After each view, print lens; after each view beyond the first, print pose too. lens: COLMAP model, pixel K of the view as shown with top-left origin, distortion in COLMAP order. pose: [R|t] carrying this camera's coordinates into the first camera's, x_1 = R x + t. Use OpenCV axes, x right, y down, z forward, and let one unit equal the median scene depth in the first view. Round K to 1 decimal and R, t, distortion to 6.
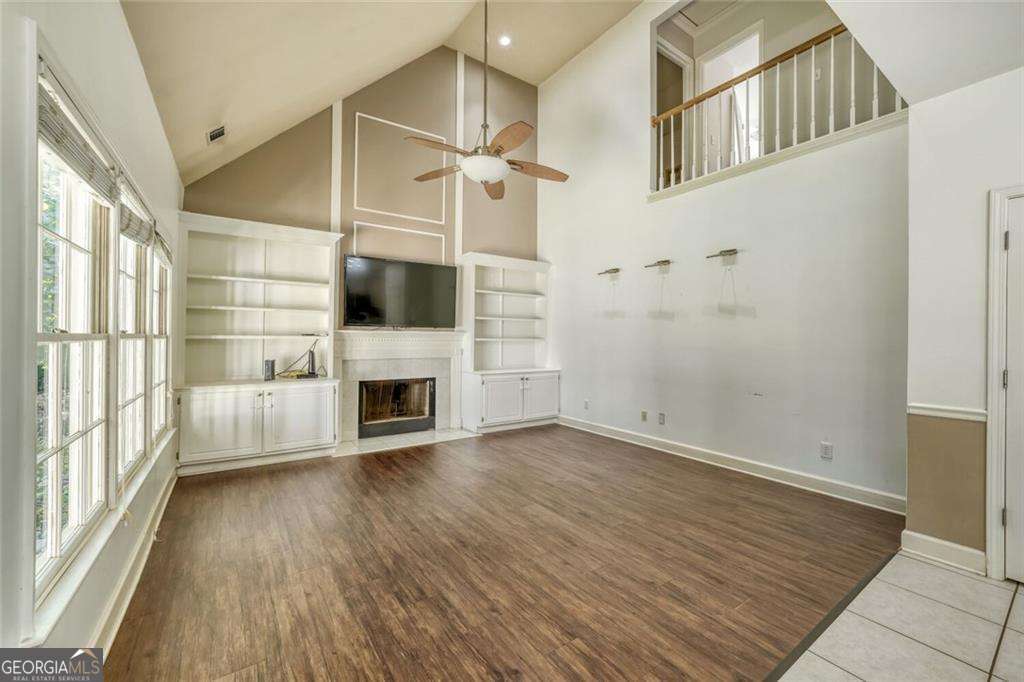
lens RADIAL K [[409.5, 0, 515.0], [0, 409.5, 338.7], [0, 0, 1]] dist [-0.010208, 0.001372]
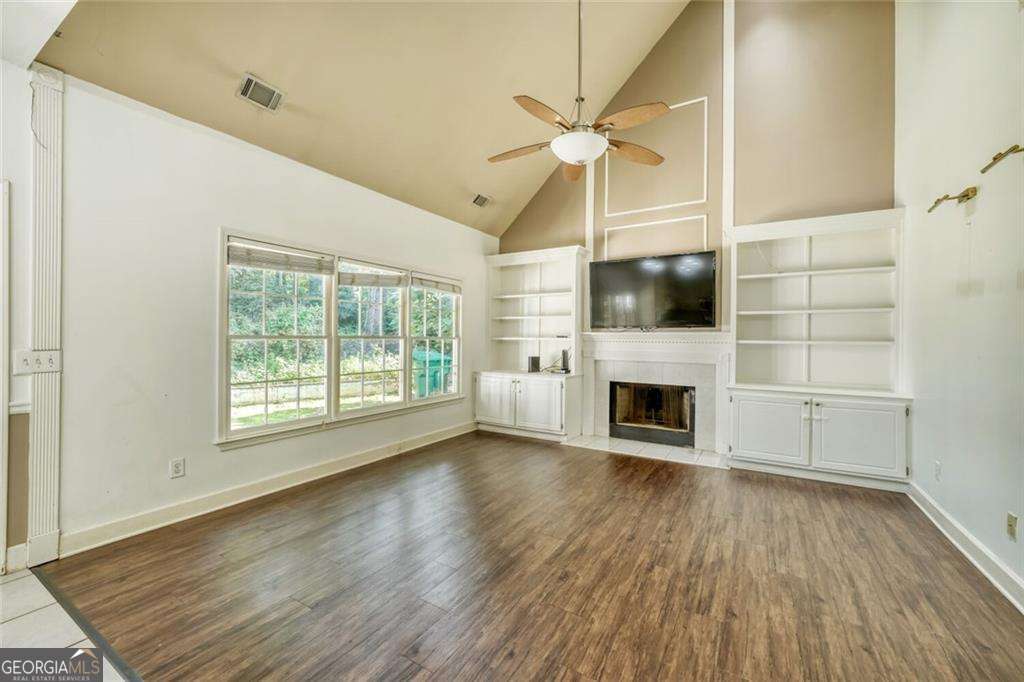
lens RADIAL K [[409.5, 0, 517.2], [0, 409.5, 339.3], [0, 0, 1]] dist [-0.010208, 0.001372]
pose [[0.412888, -0.002249, -0.910779, 0.472681], [-0.005460, 0.999973, -0.004945, 0.003646], [0.910765, 0.007015, 0.412865, 0.359549]]
